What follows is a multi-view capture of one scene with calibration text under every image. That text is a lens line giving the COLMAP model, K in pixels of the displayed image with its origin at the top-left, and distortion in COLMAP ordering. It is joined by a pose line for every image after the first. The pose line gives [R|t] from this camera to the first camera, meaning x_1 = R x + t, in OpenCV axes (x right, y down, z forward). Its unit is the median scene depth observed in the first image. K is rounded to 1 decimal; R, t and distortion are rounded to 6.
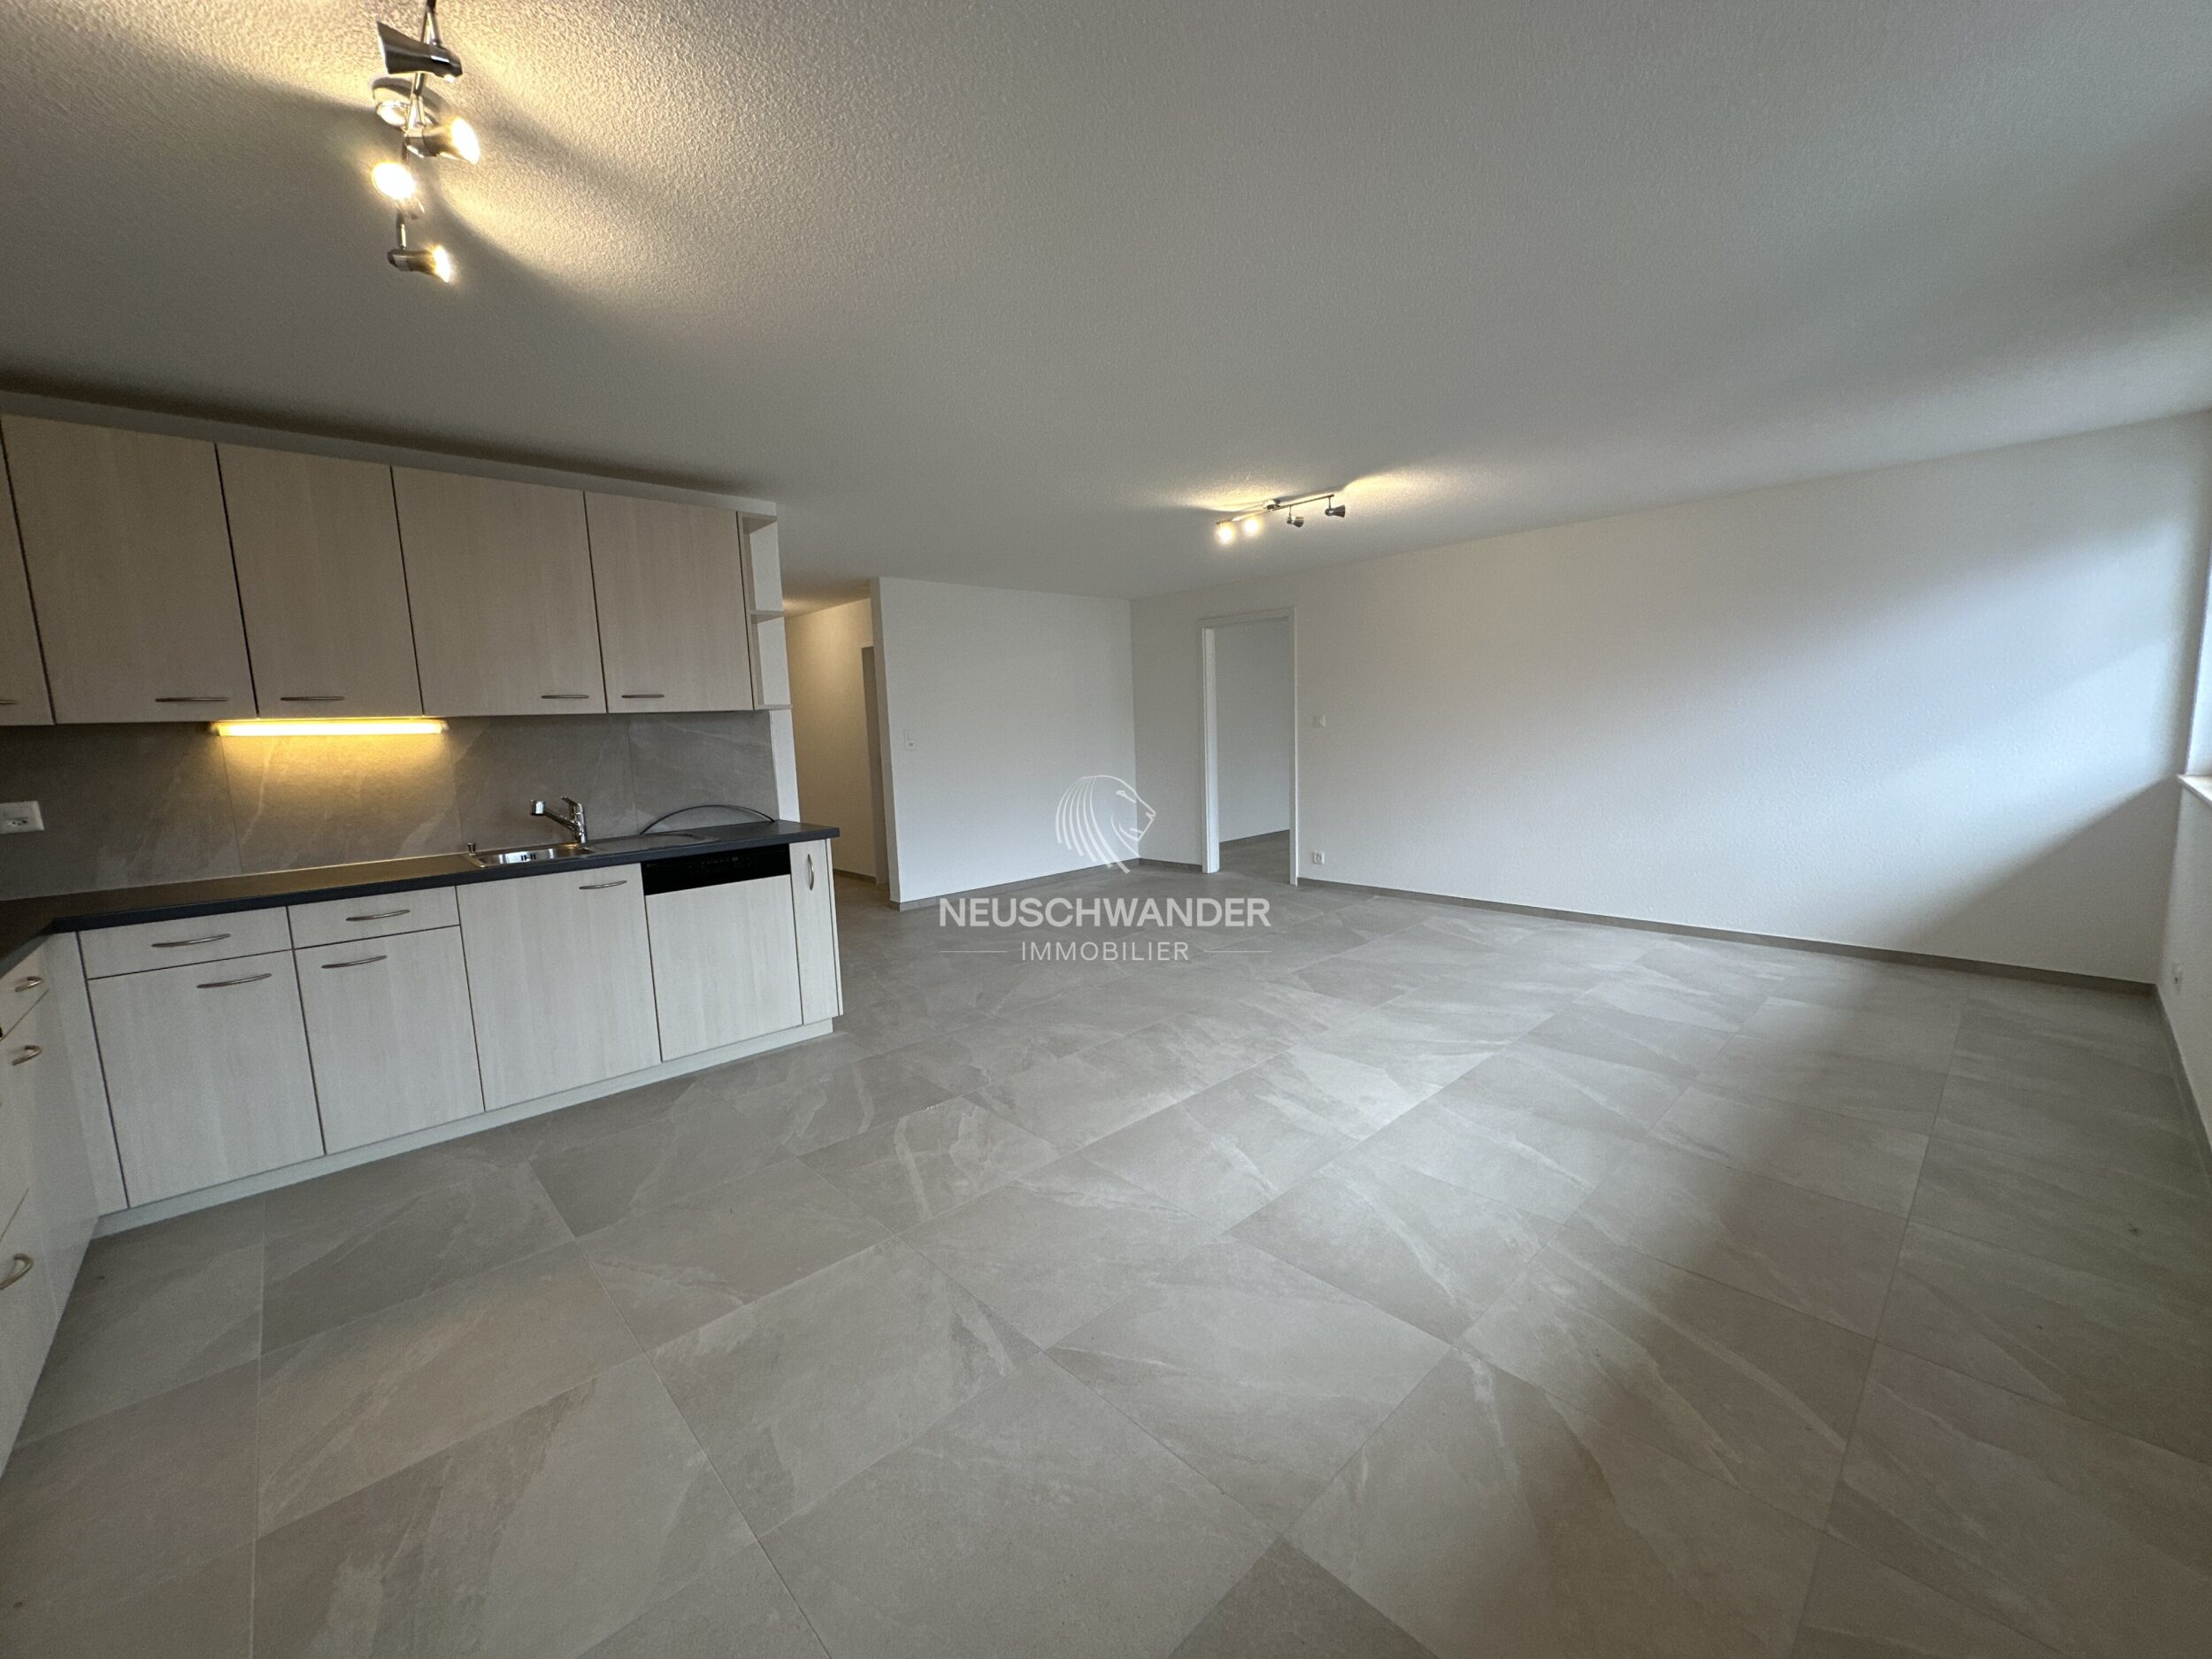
lens RADIAL K [[881.5, 0, 1109.4], [0, 881.5, 837.6], [0, 0, 1]] dist [0.000097, -0.000236]
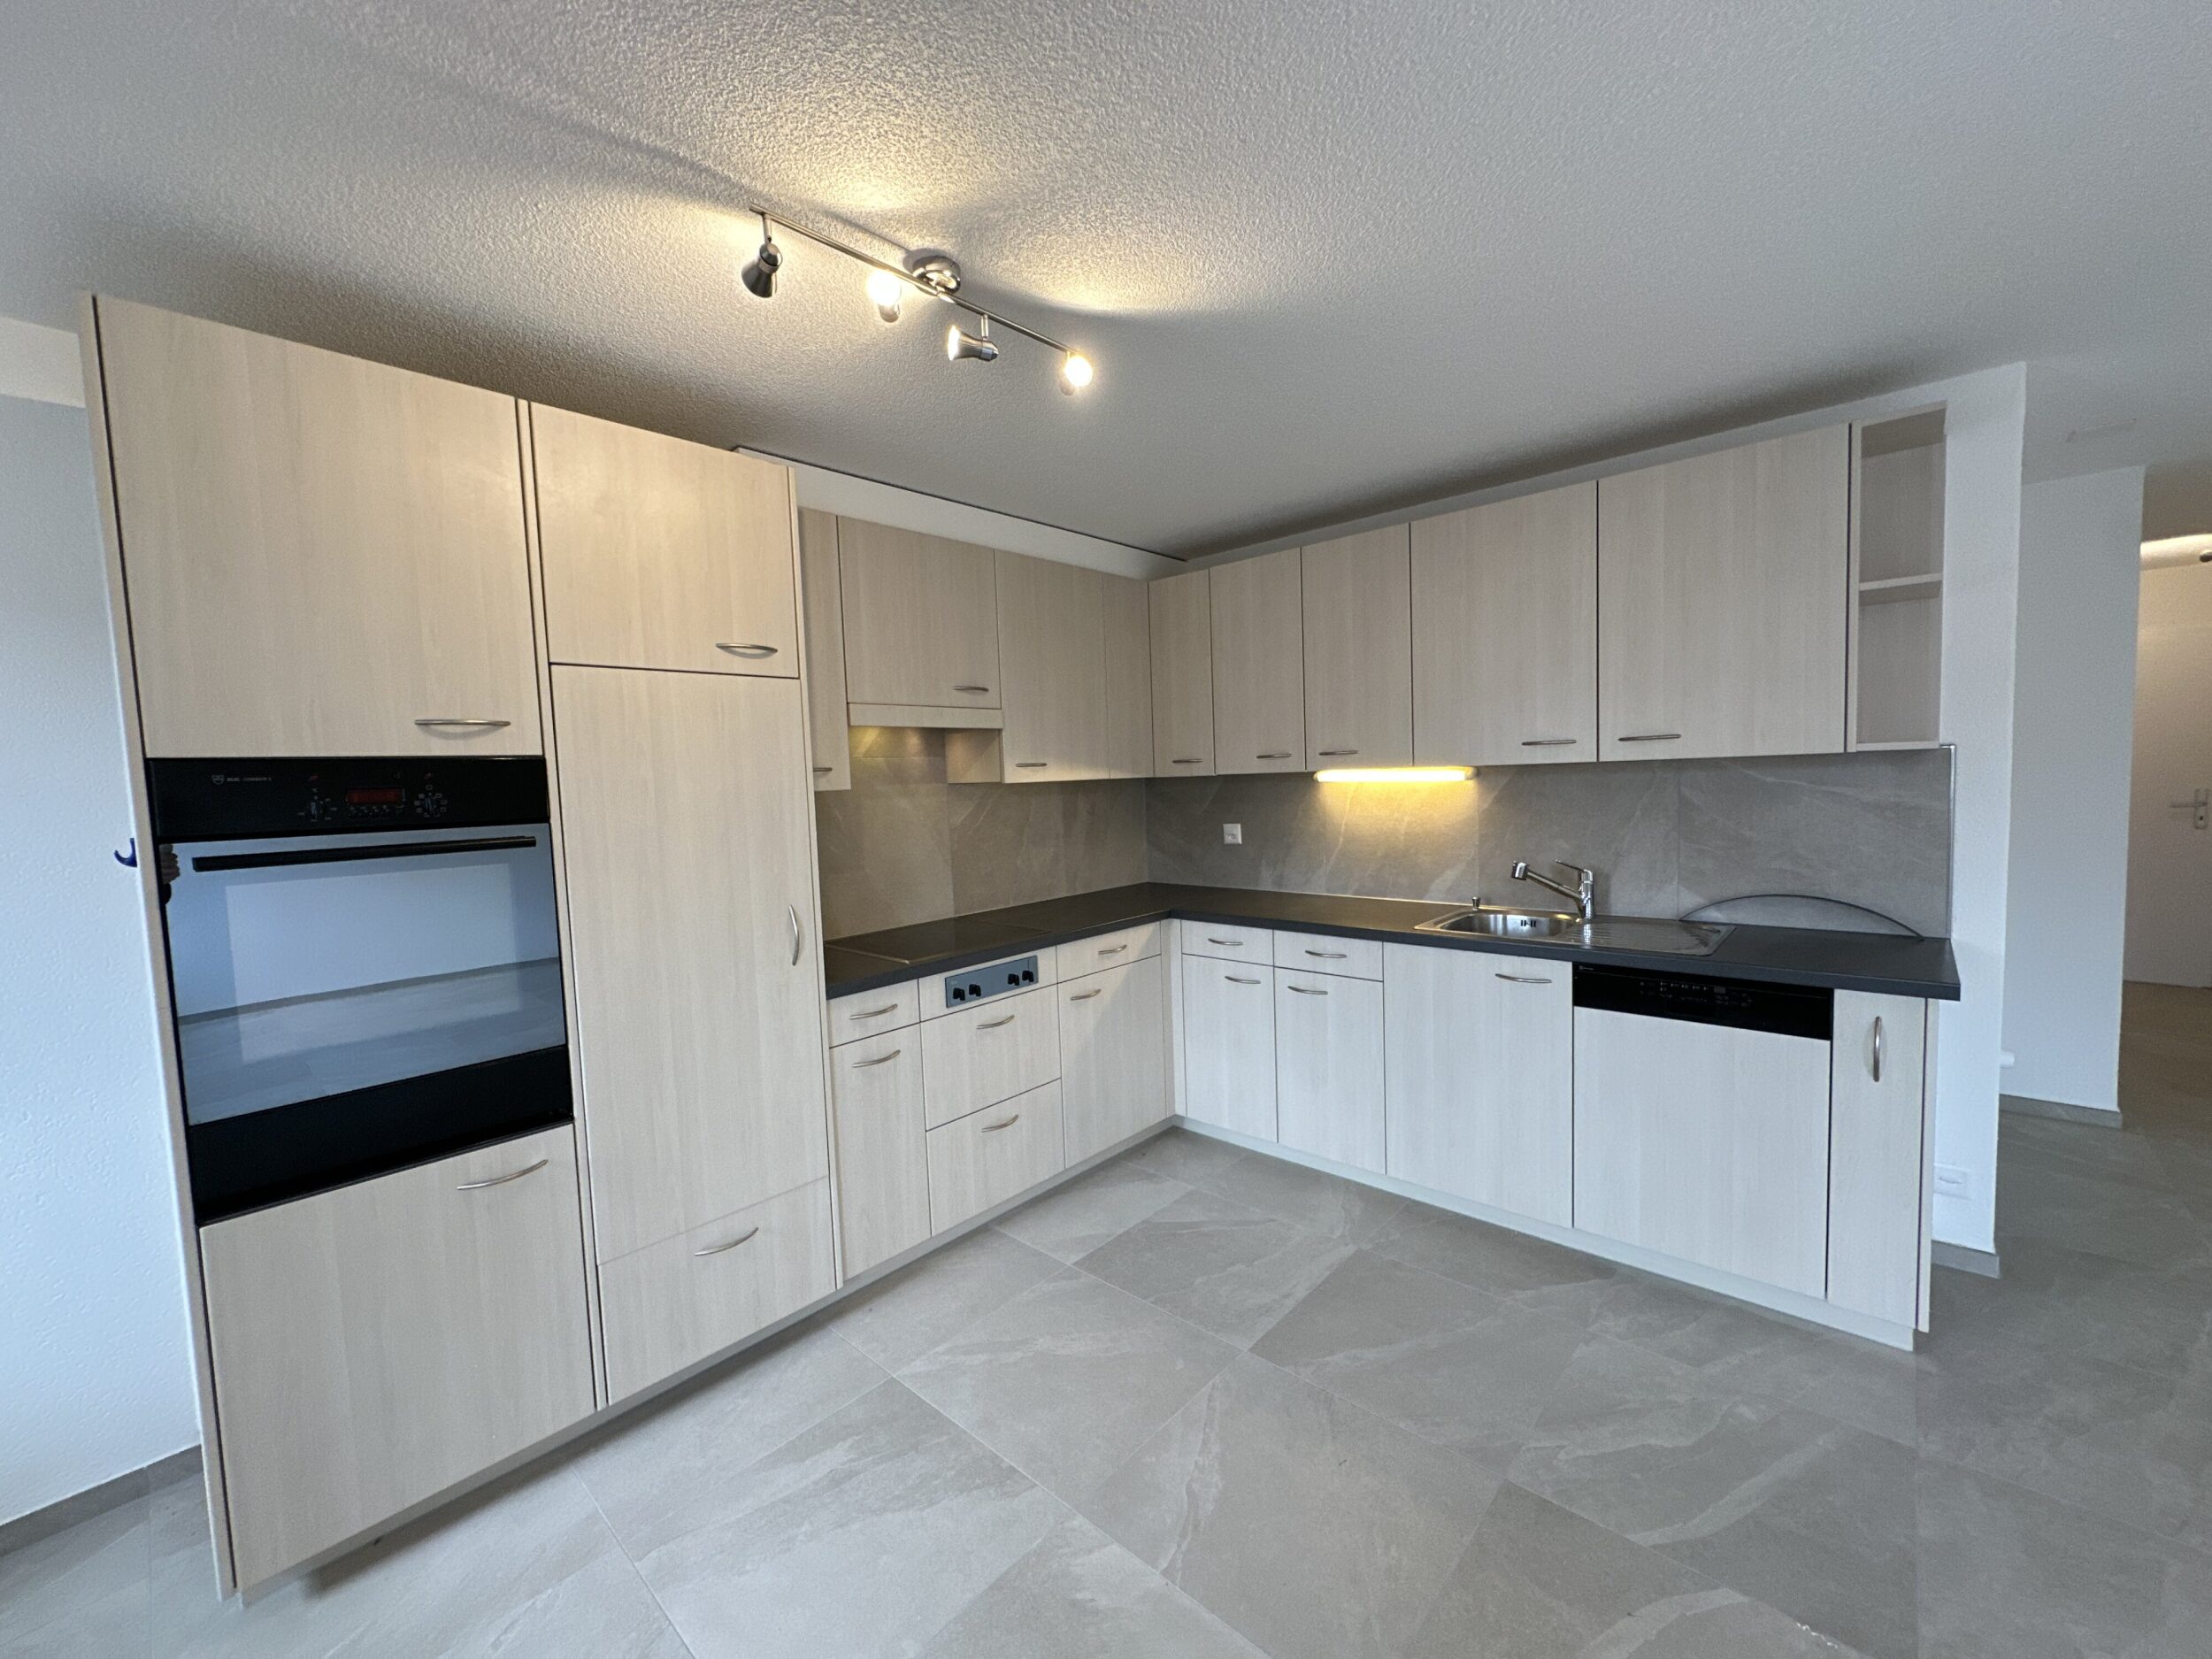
lens RADIAL K [[881.5, 0, 1109.4], [0, 881.5, 837.6], [0, 0, 1]] dist [0.000097, -0.000236]
pose [[0.075136, 0.103066, -0.991833, 0.176799], [-0.097789, 0.990612, 0.095531, -0.110177], [0.992367, 0.089812, 0.084510, 0.529717]]
